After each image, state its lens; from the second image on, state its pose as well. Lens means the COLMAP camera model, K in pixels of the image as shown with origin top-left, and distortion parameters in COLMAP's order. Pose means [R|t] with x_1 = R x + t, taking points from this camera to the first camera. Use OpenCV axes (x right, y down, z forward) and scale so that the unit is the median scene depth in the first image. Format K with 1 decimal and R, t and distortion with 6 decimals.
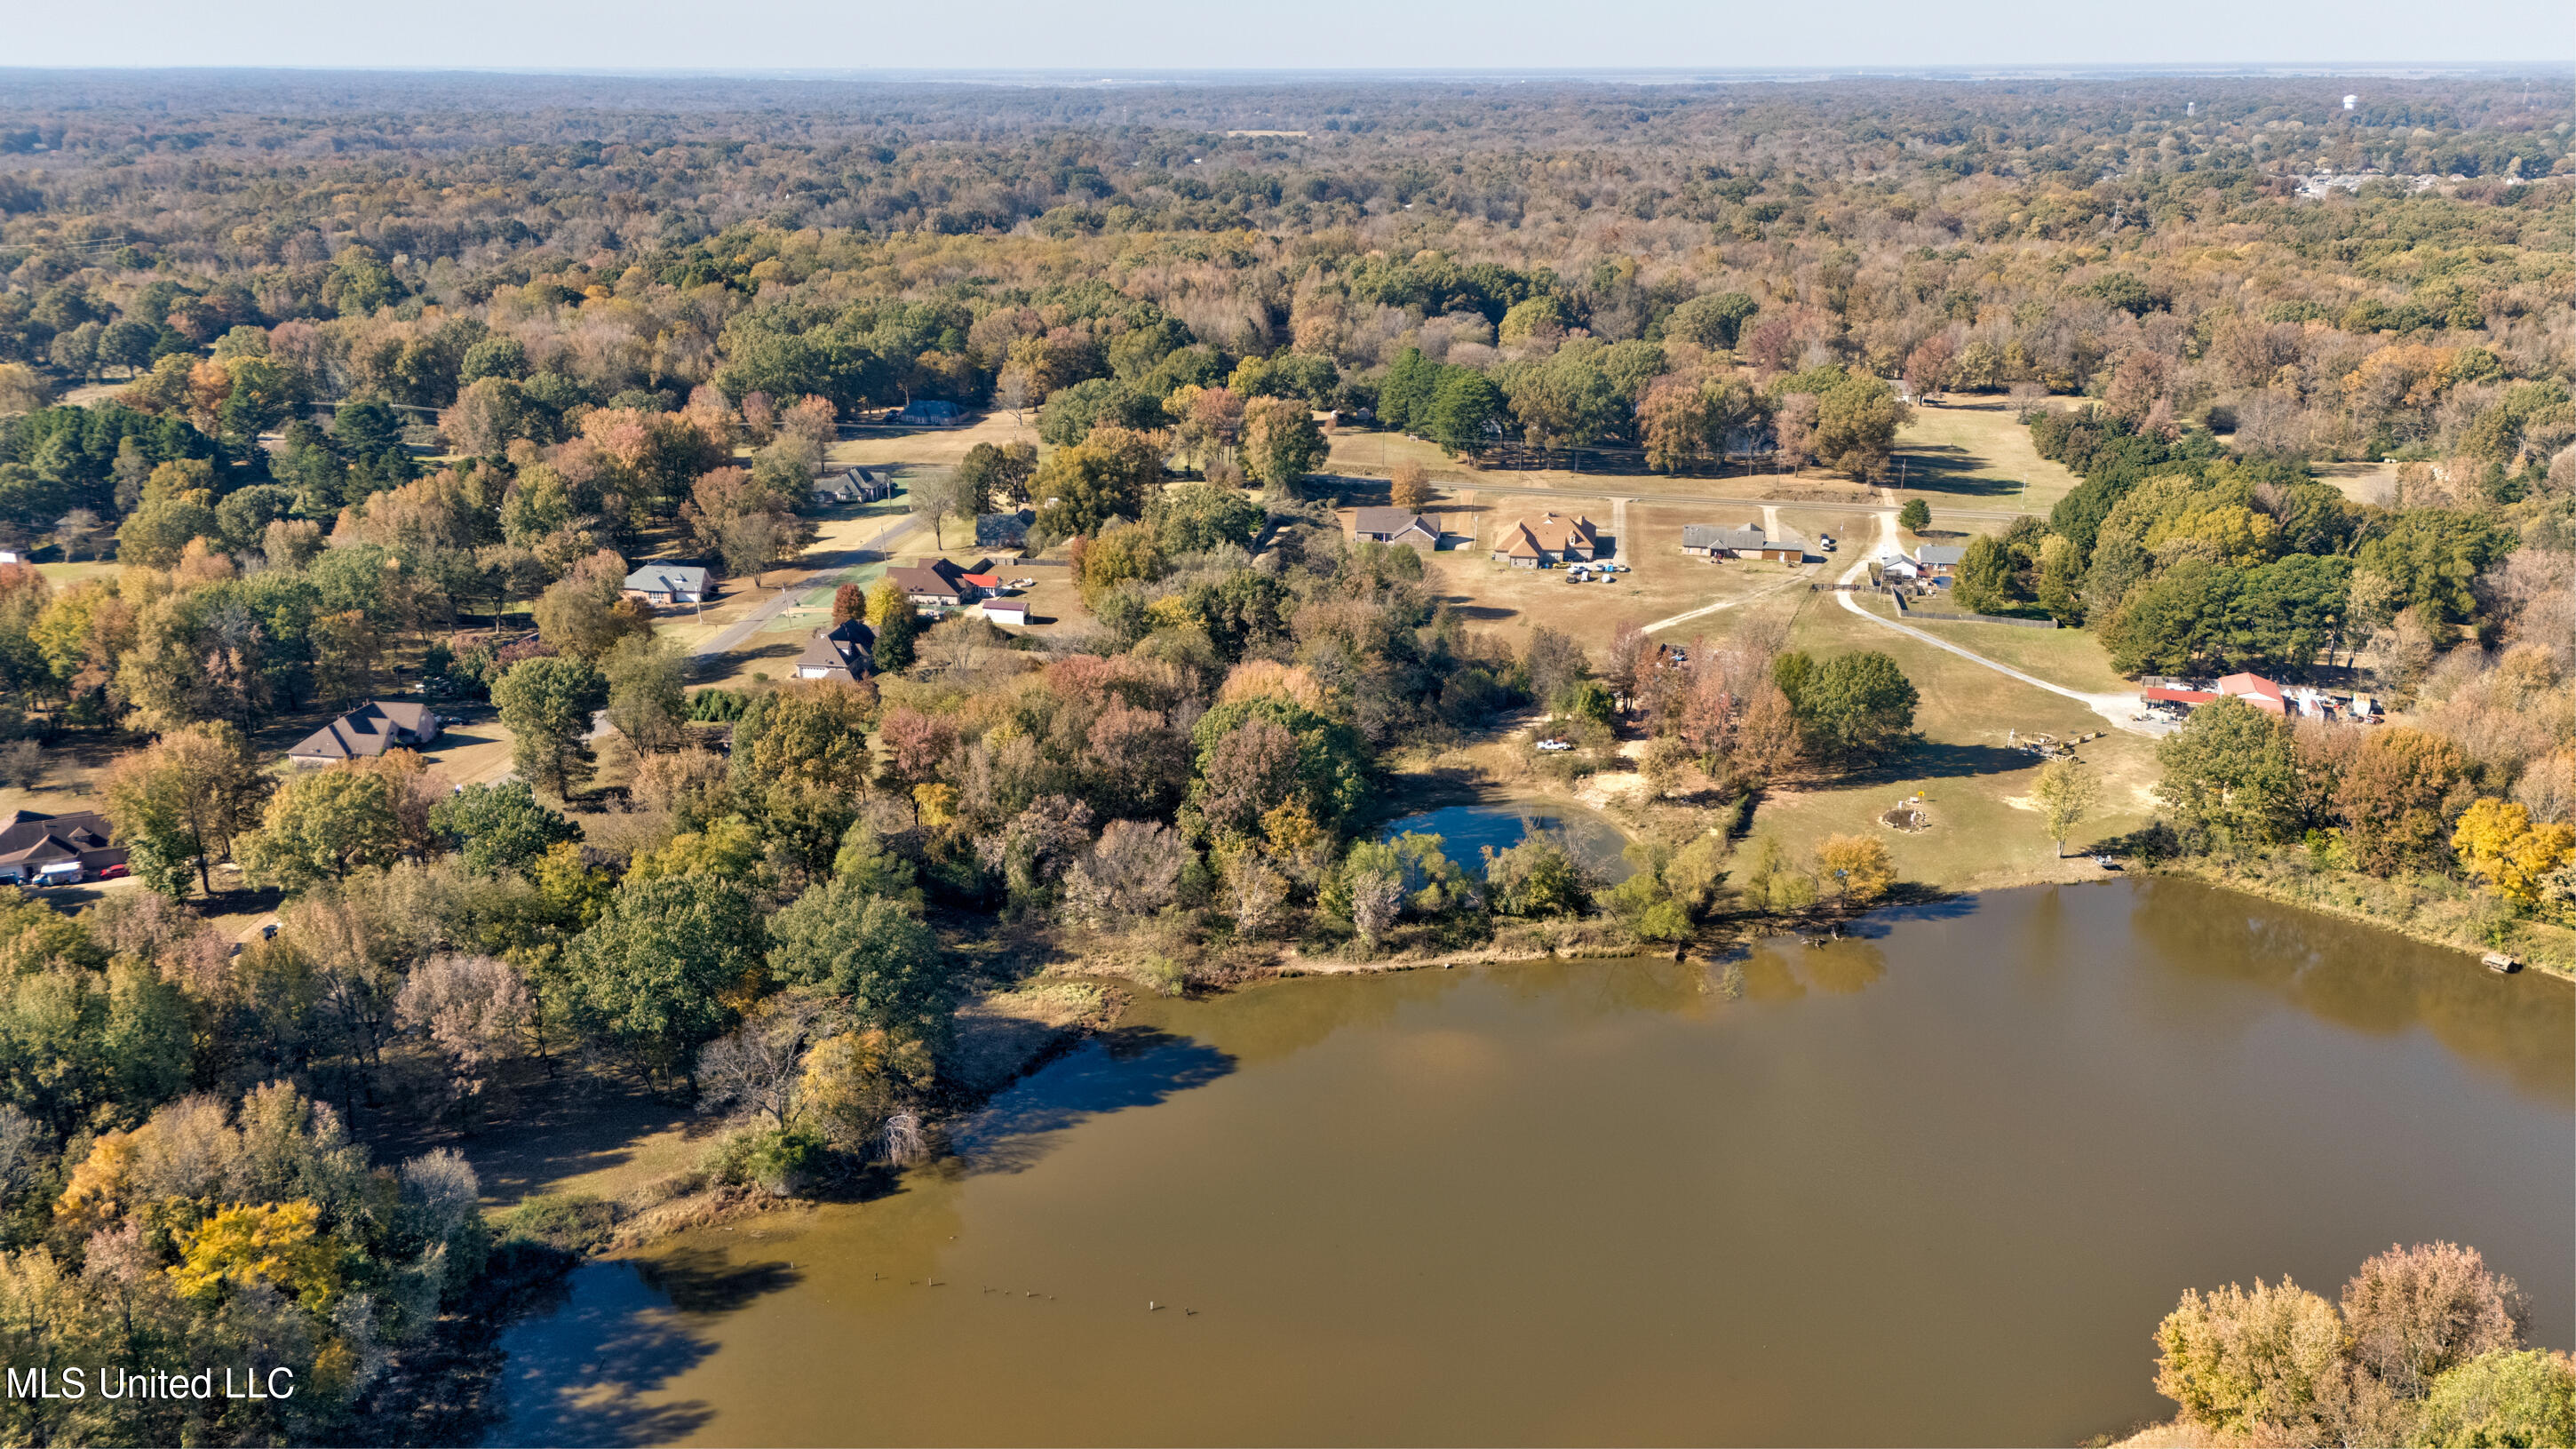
lens RADIAL K [[1894.2, 0, 1283.4], [0, 1894.2, 719.1], [0, 0, 1]] dist [0.059392, -0.054408]
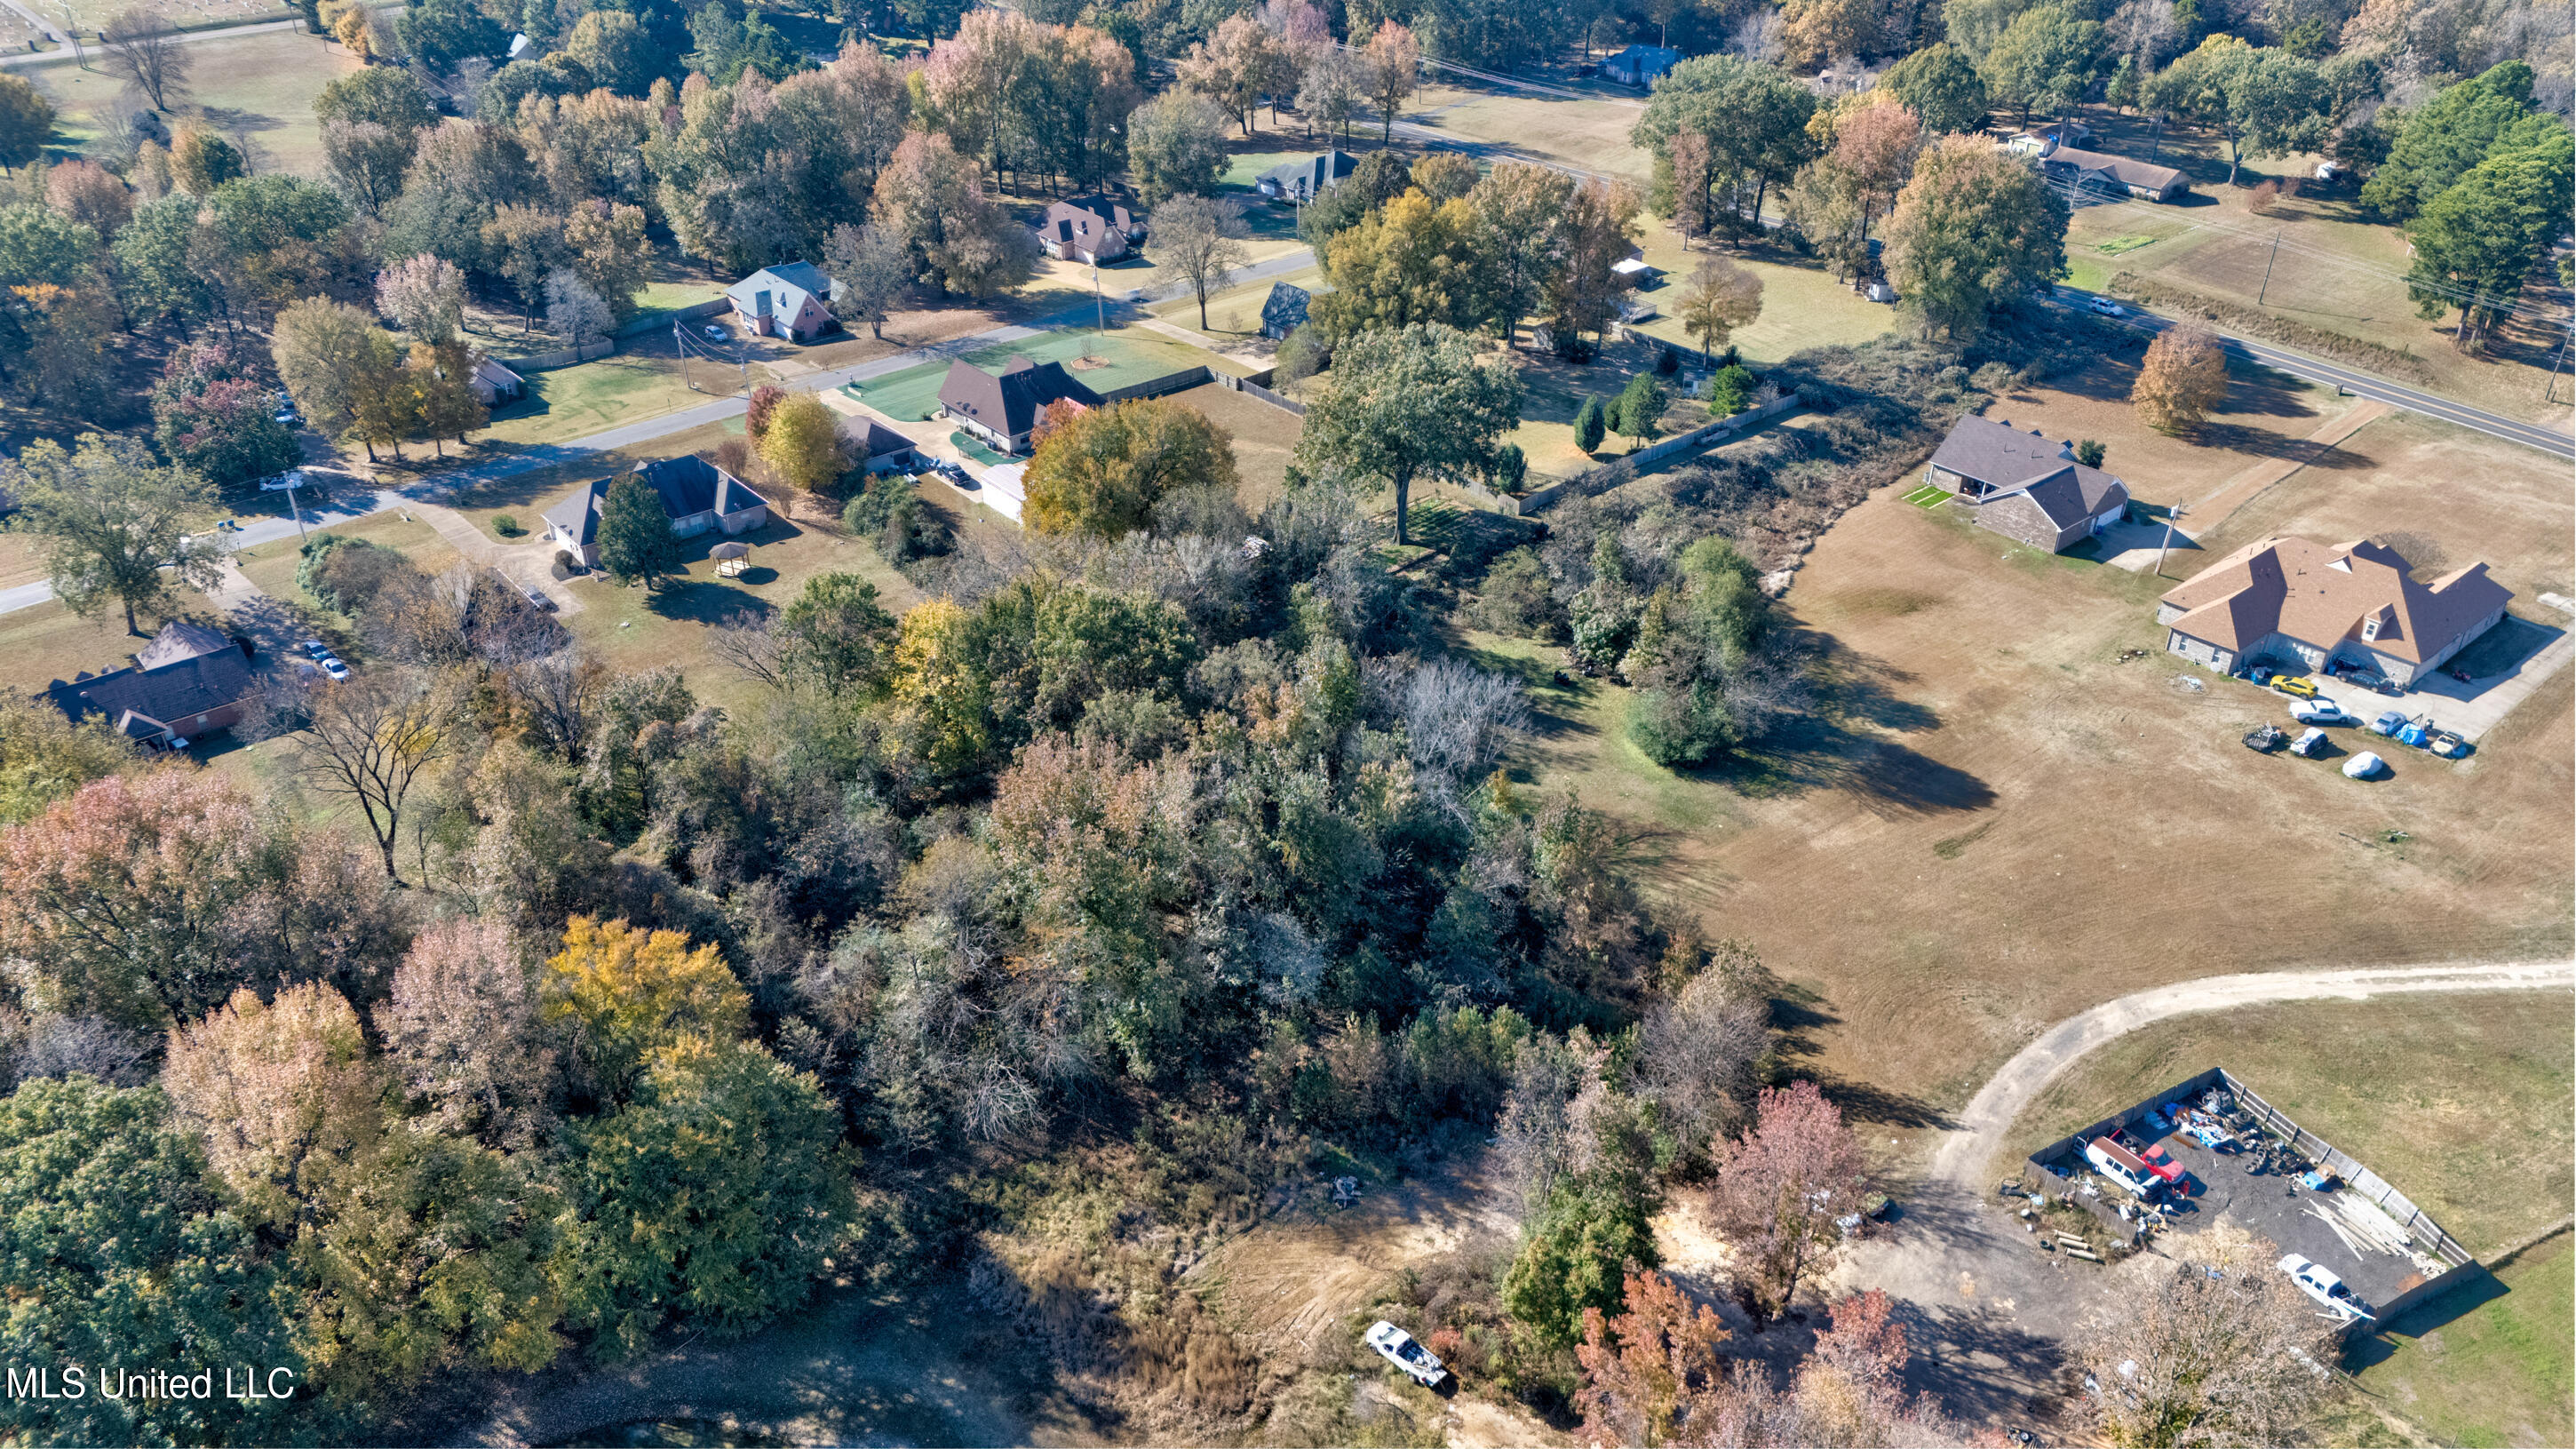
lens RADIAL K [[1894.2, 0, 1288.1], [0, 1894.2, 714.0], [0, 0, 1]] dist [0.059392, -0.054408]
pose [[0.766615, 0.330224, -0.550685, 0.208881], [-0.208273, 0.939134, 0.273222, -0.142576], [0.607391, -0.094763, 0.788730, 0.526334]]
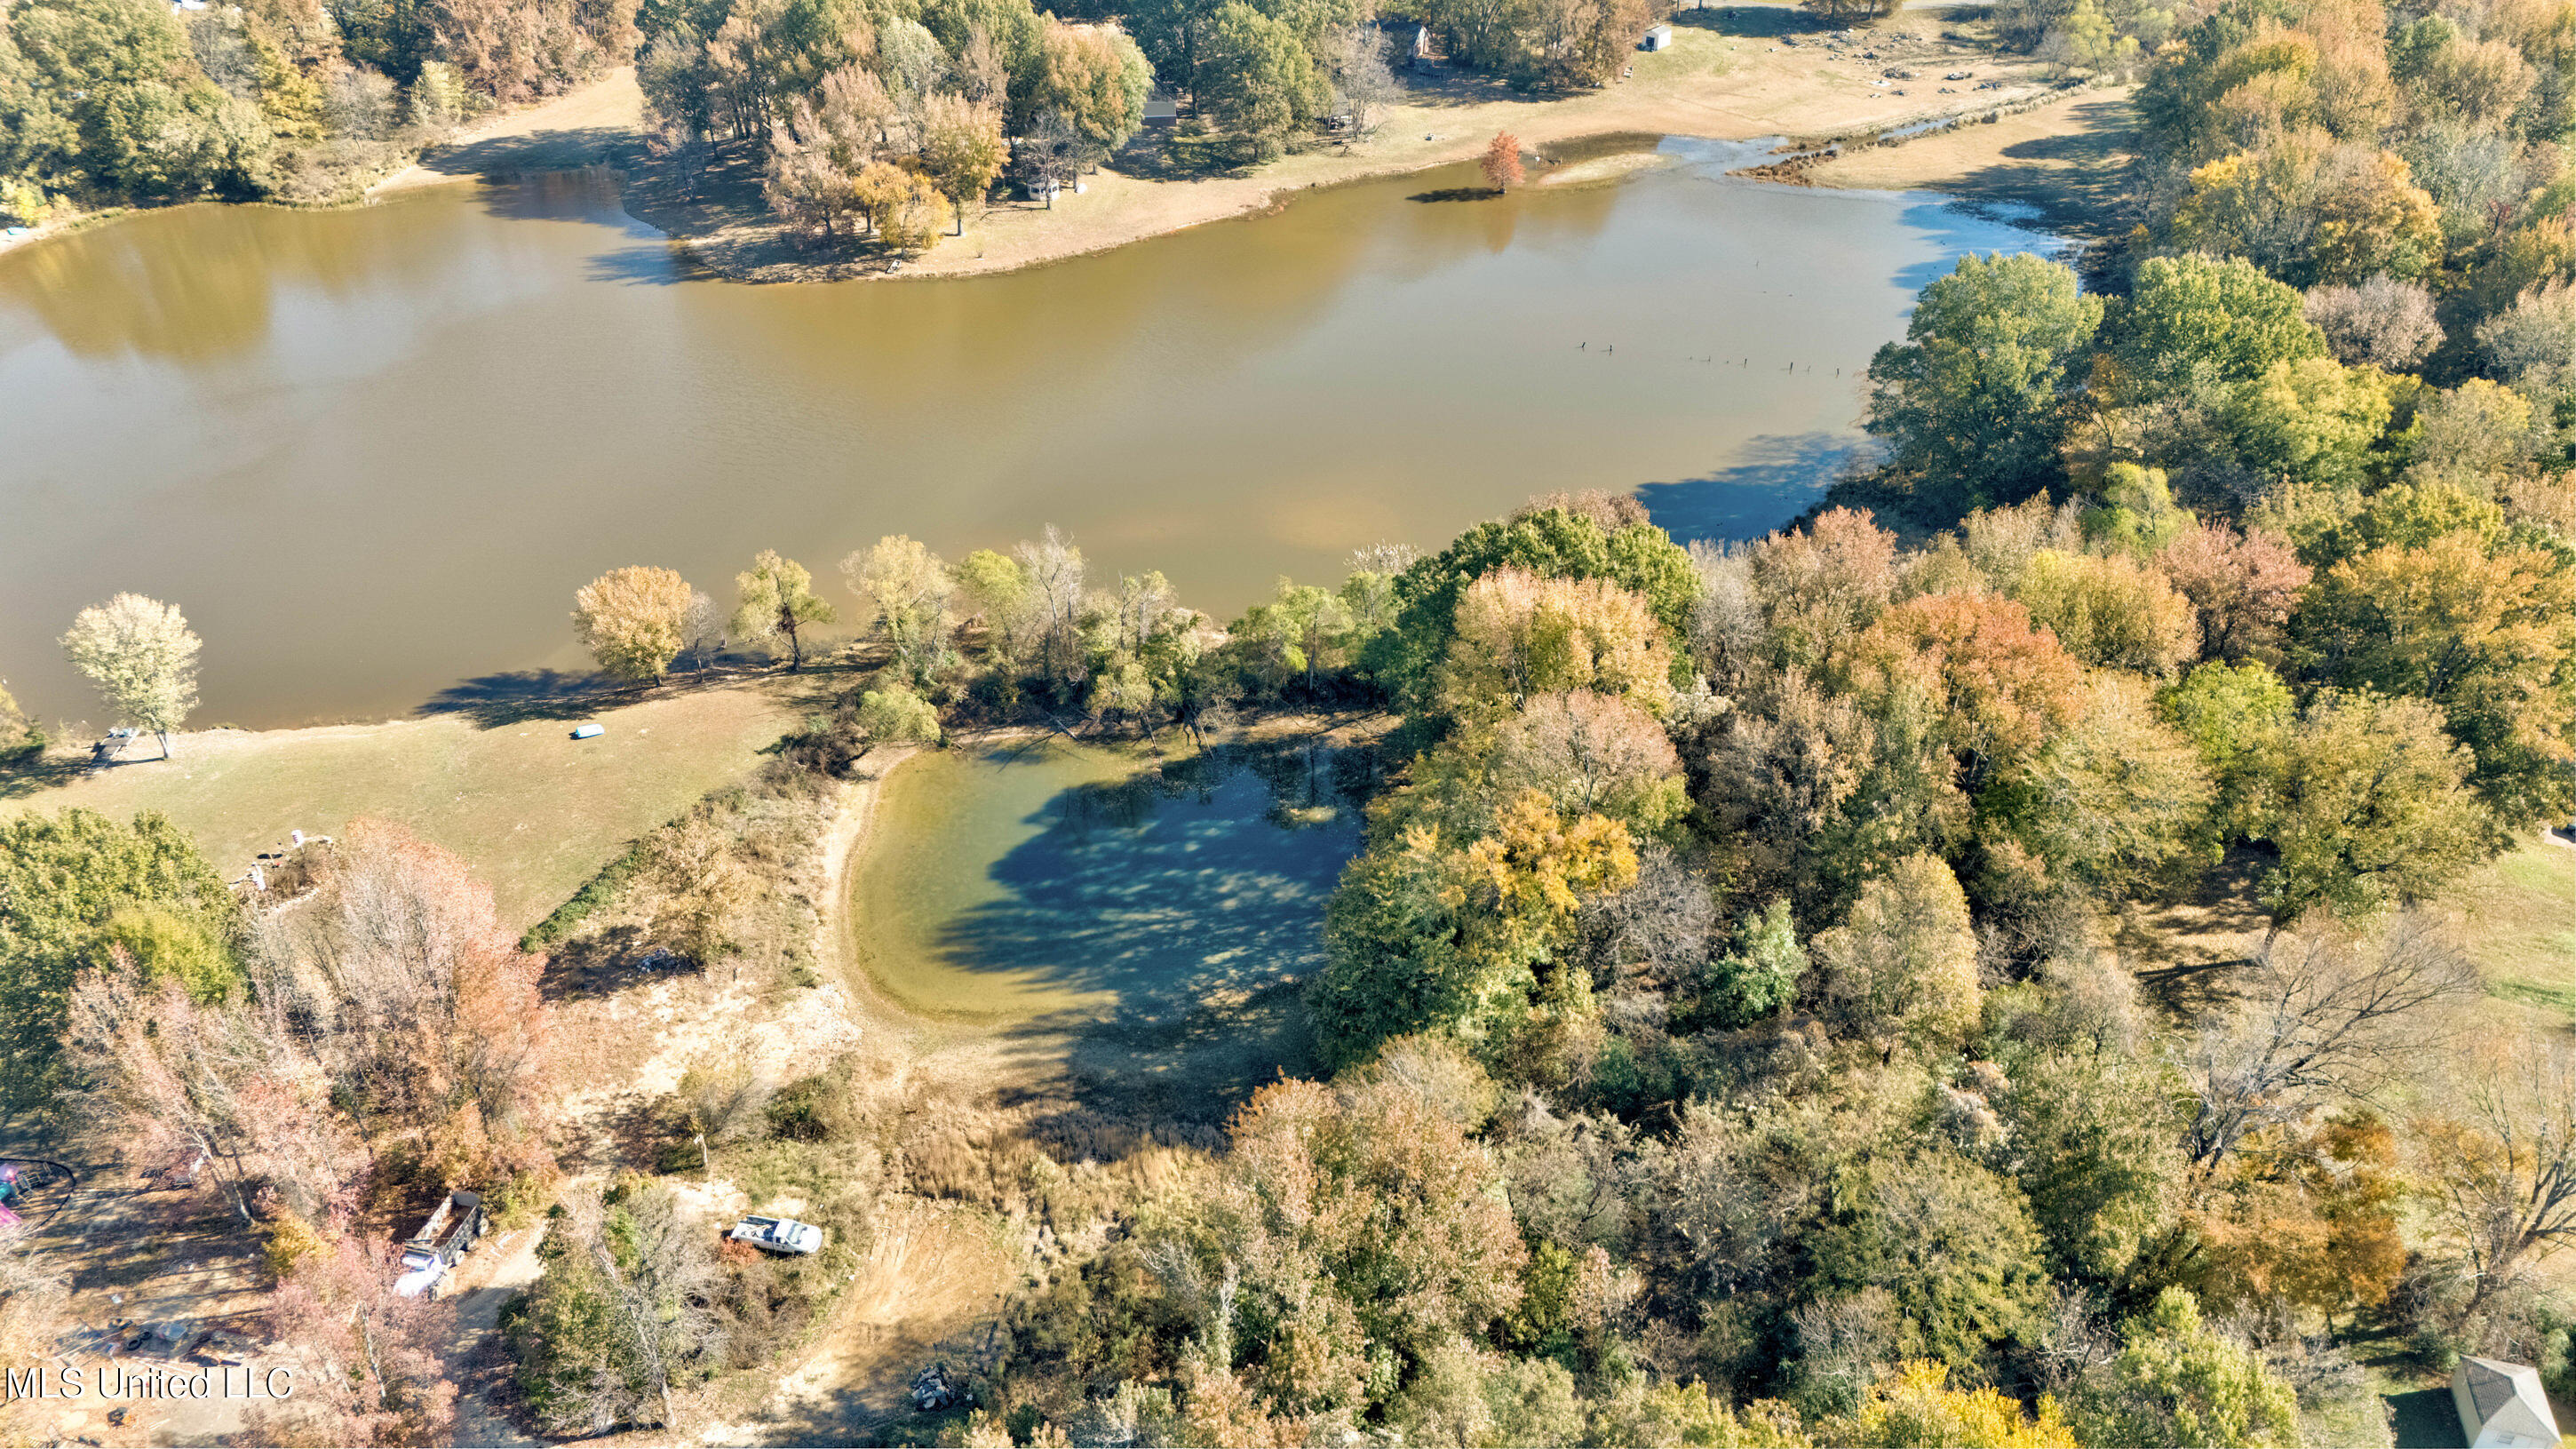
lens RADIAL K [[1894.2, 0, 1287.1], [0, 1894.2, 728.0], [0, 0, 1]] dist [0.059392, -0.054408]
pose [[-0.995799, -0.051813, 0.075495, 0.015484], [0.029655, 0.597563, 0.801273, -0.246403], [-0.086630, 0.800146, -0.593516, 0.834900]]
